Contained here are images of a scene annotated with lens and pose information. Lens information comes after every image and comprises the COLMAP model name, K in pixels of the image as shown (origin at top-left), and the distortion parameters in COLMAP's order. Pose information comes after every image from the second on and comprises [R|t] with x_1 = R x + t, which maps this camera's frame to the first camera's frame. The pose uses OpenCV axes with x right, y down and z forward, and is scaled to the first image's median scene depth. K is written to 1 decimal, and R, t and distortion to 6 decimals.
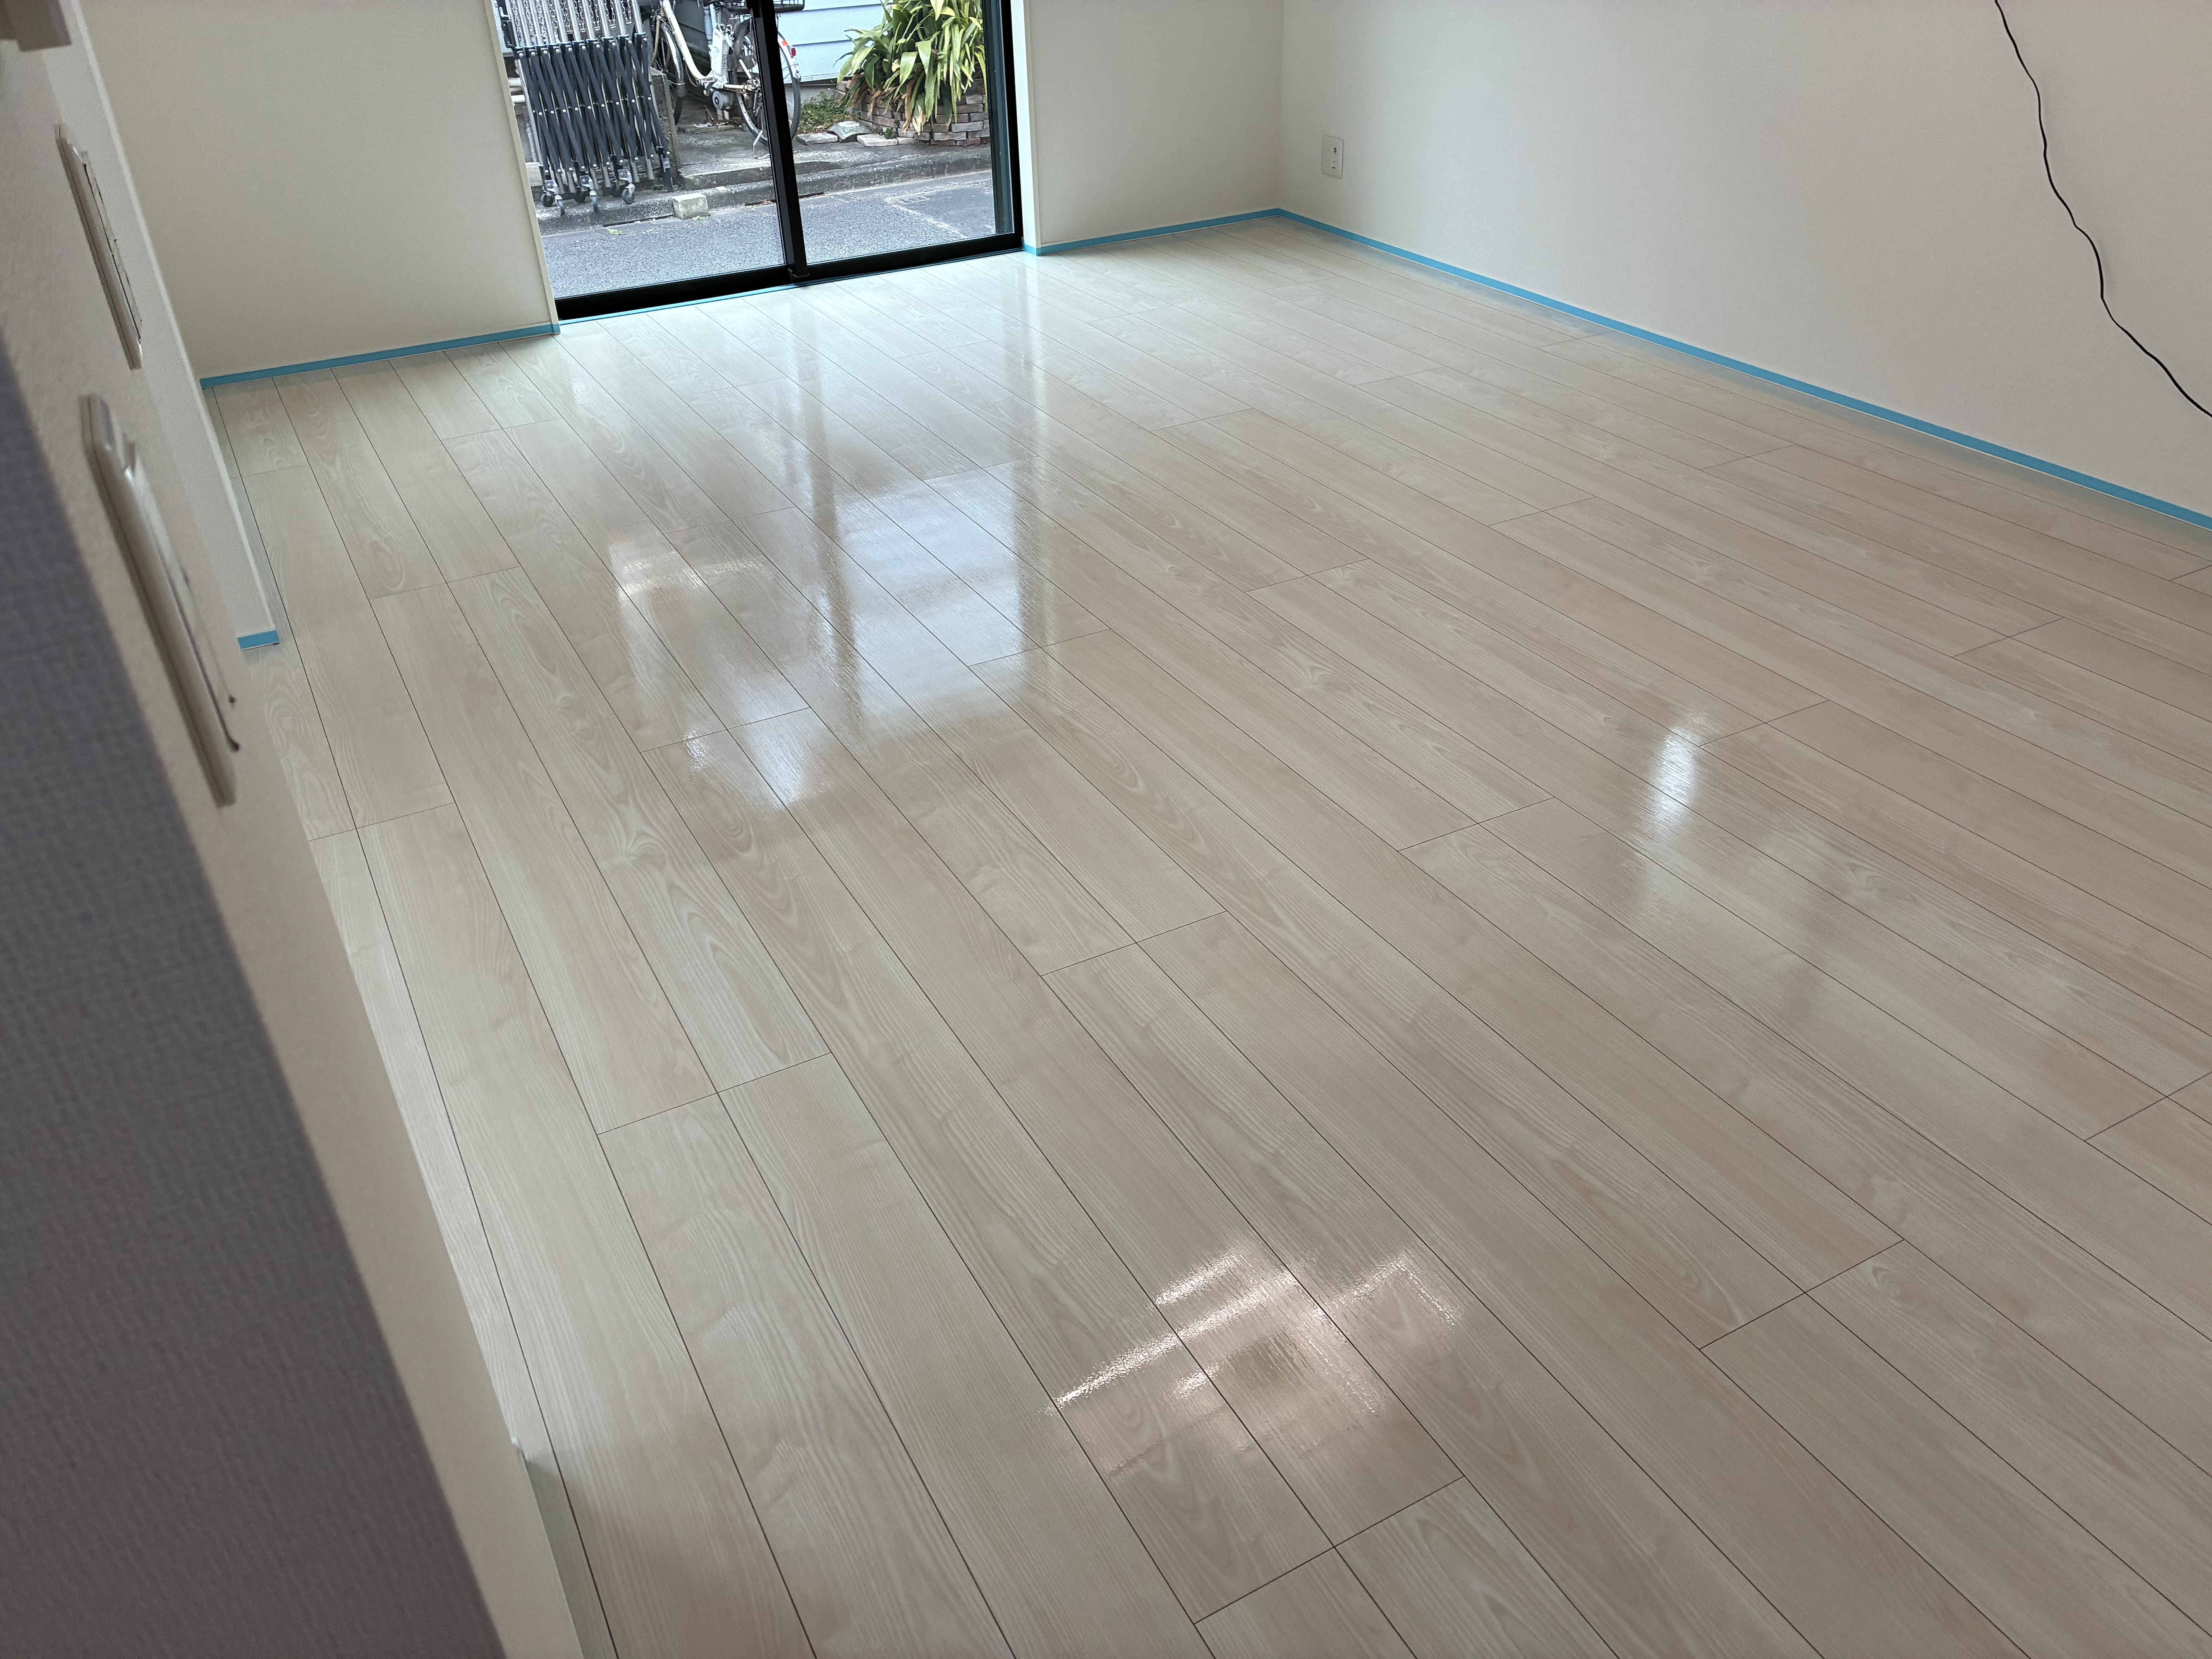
lens RADIAL K [[1677.1, 0, 1102.0], [0, 1677.1, 823.1], [0, 0, 1]] dist [0.026155, -0.039486]
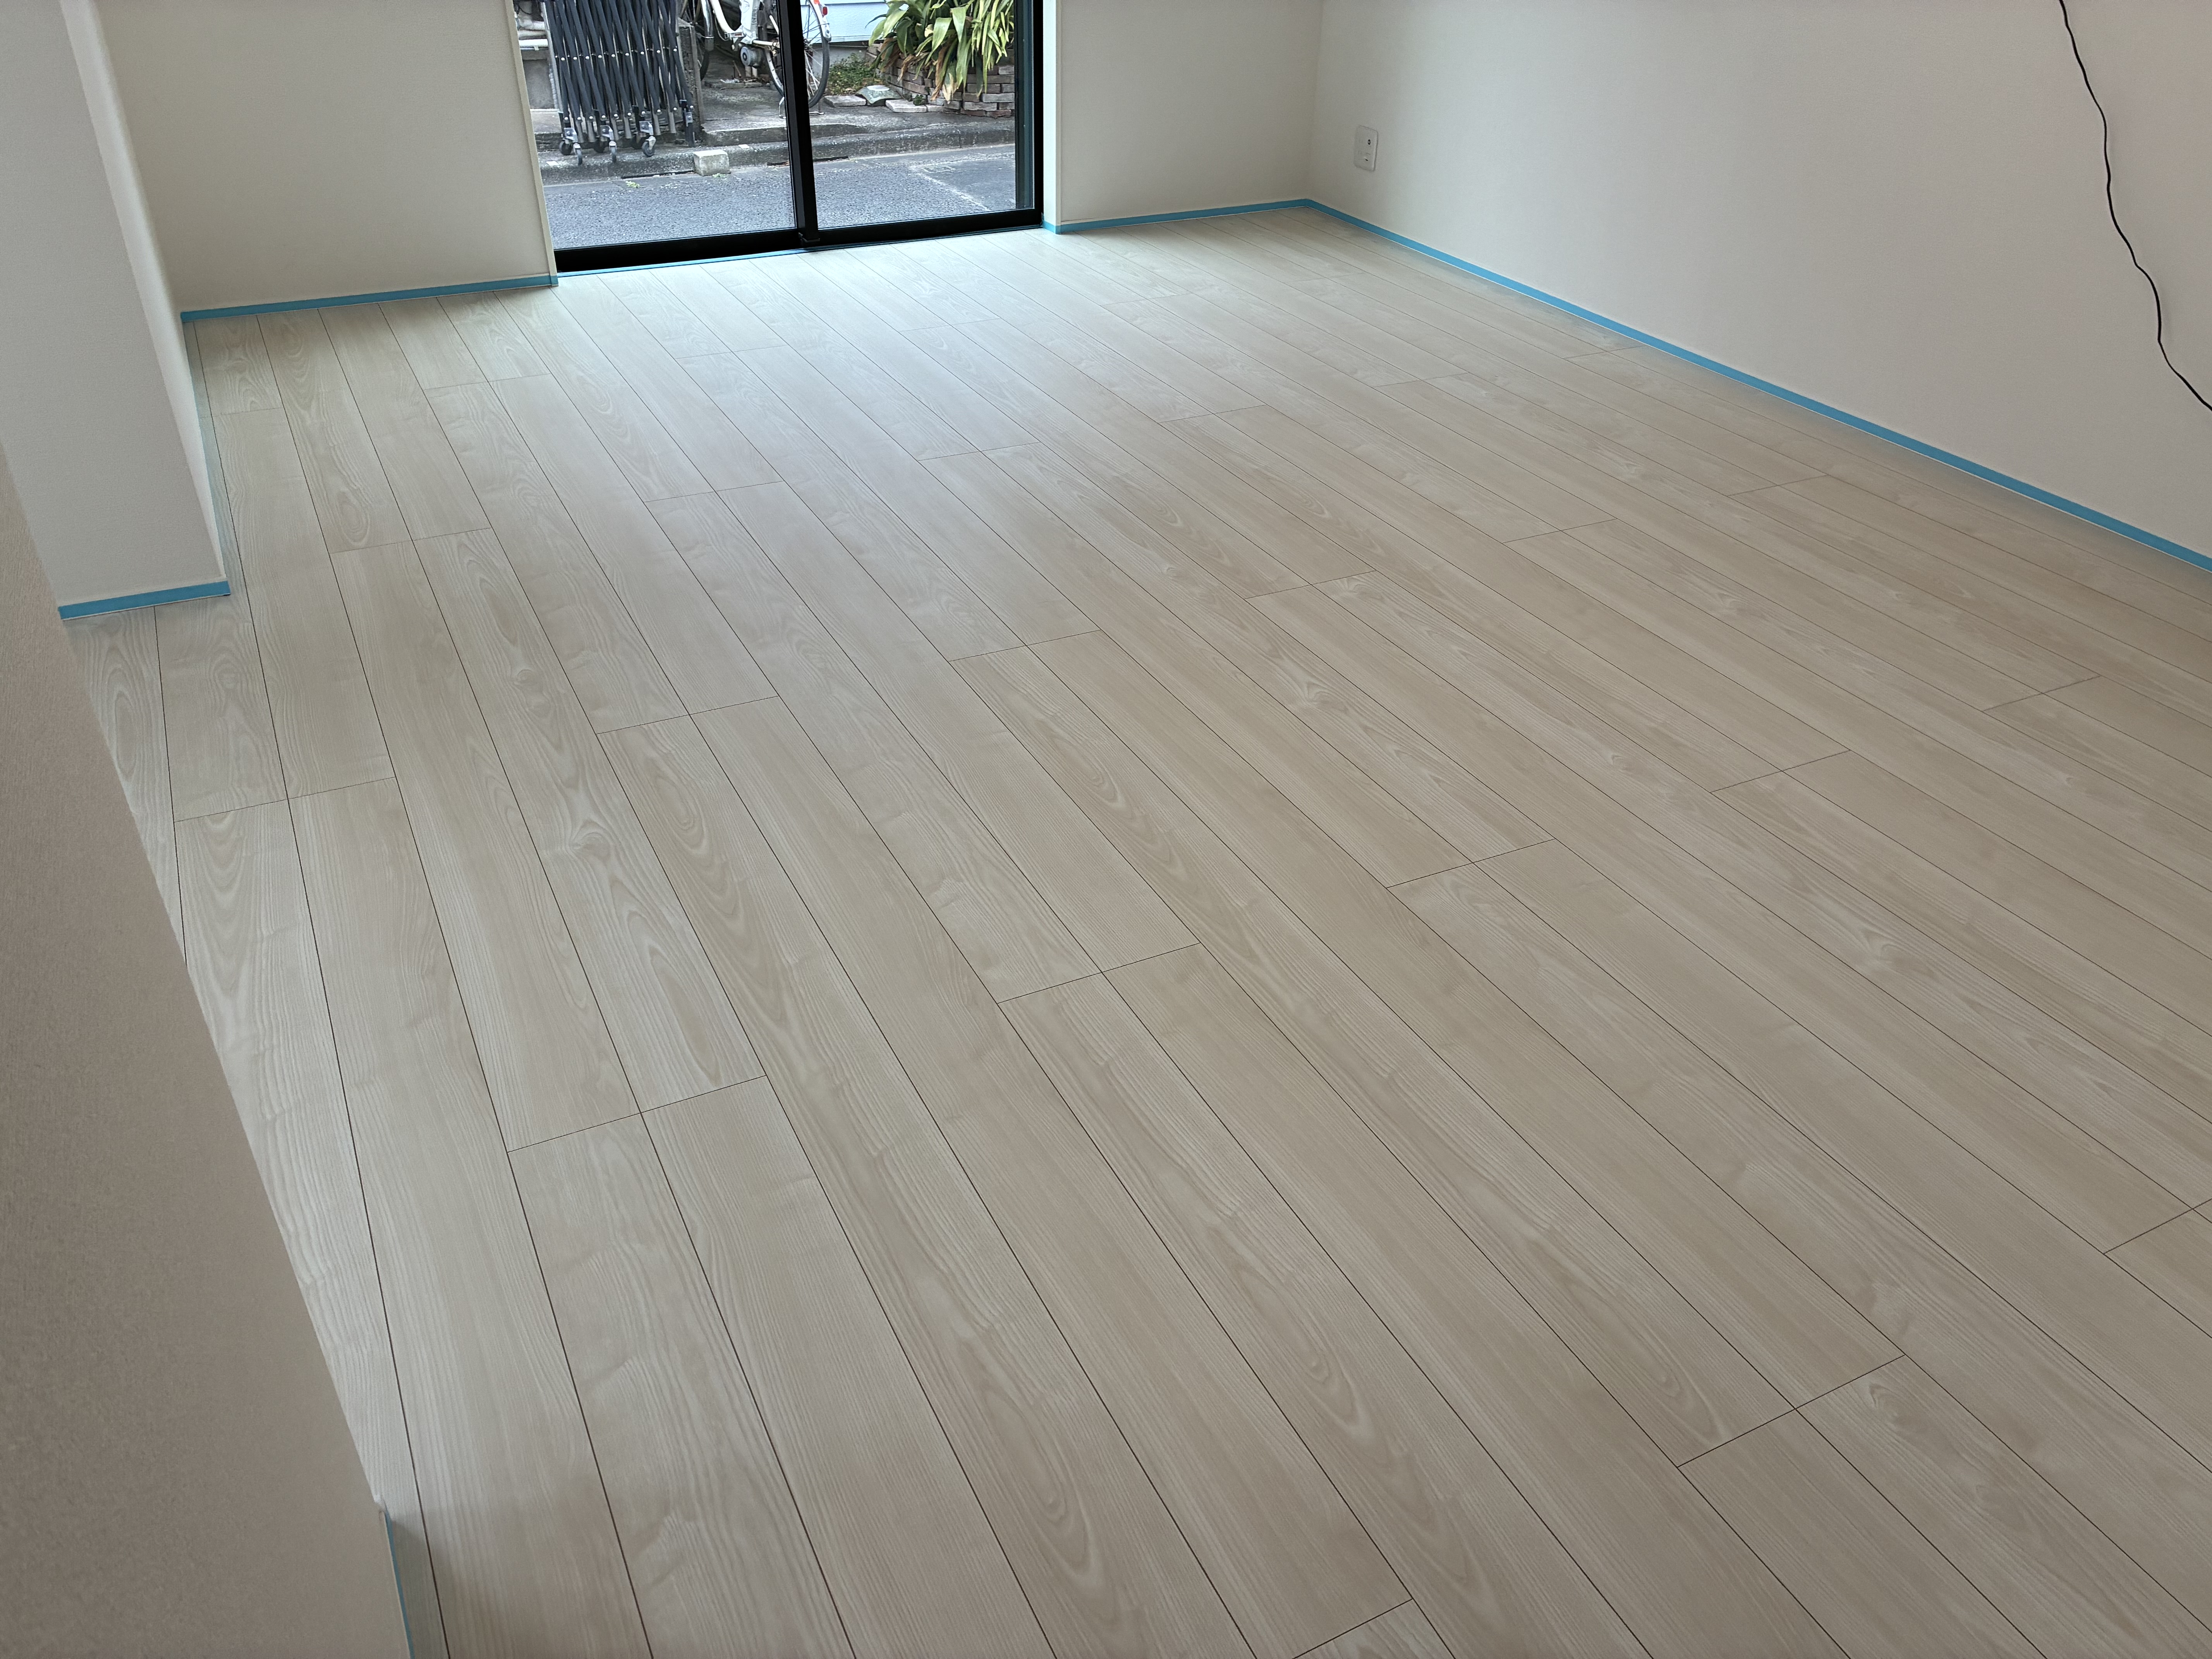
lens RADIAL K [[1677.1, 0, 1097.9], [0, 1677.1, 821.2], [0, 0, 1]] dist [0.026155, -0.039486]
pose [[0.998348, 0.057435, -0.001389, 0.013624], [-0.057419, 0.998305, 0.009548, -0.020048], [0.001935, -0.009452, 0.999953, 0.055836]]
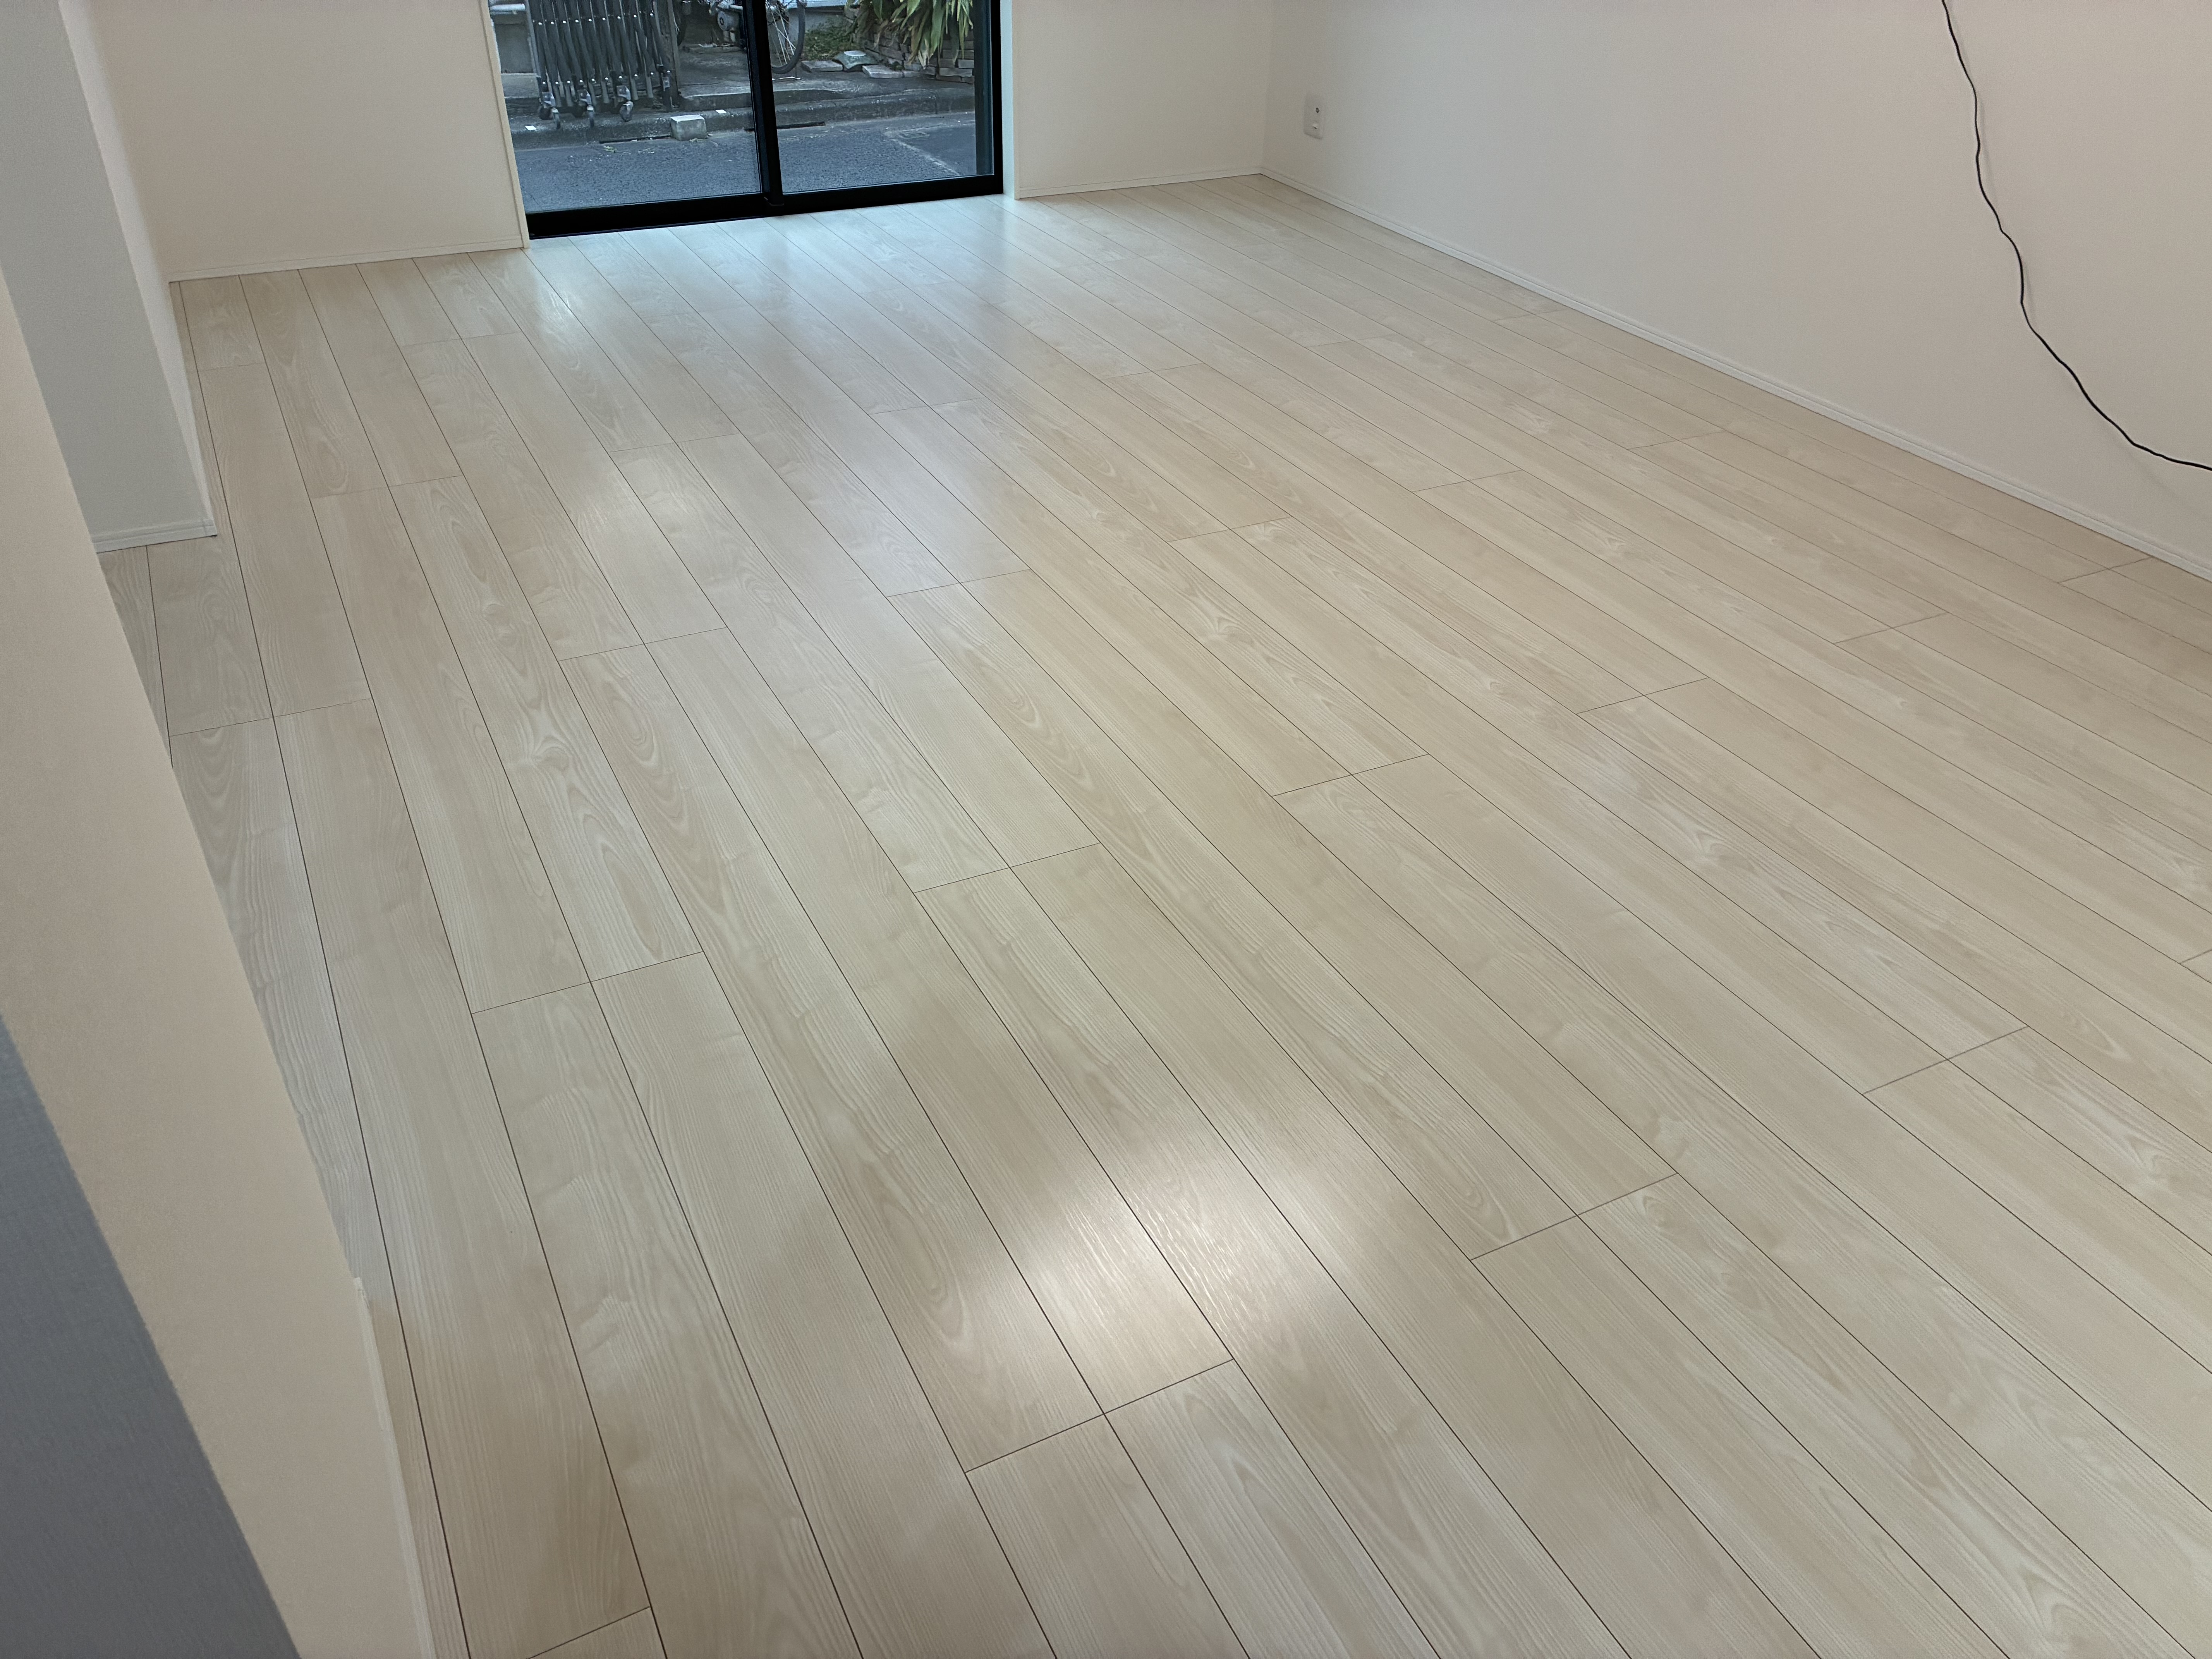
lens RADIAL K [[1677.1, 0, 1115.0], [0, 1677.1, 848.1], [0, 0, 1]] dist [0.026155, -0.039486]
pose [[0.998323, 0.056635, 0.011964, 0.066935], [-0.057068, 0.997580, 0.039722, 0.012975], [-0.009686, -0.040338, 0.999139, -0.043443]]
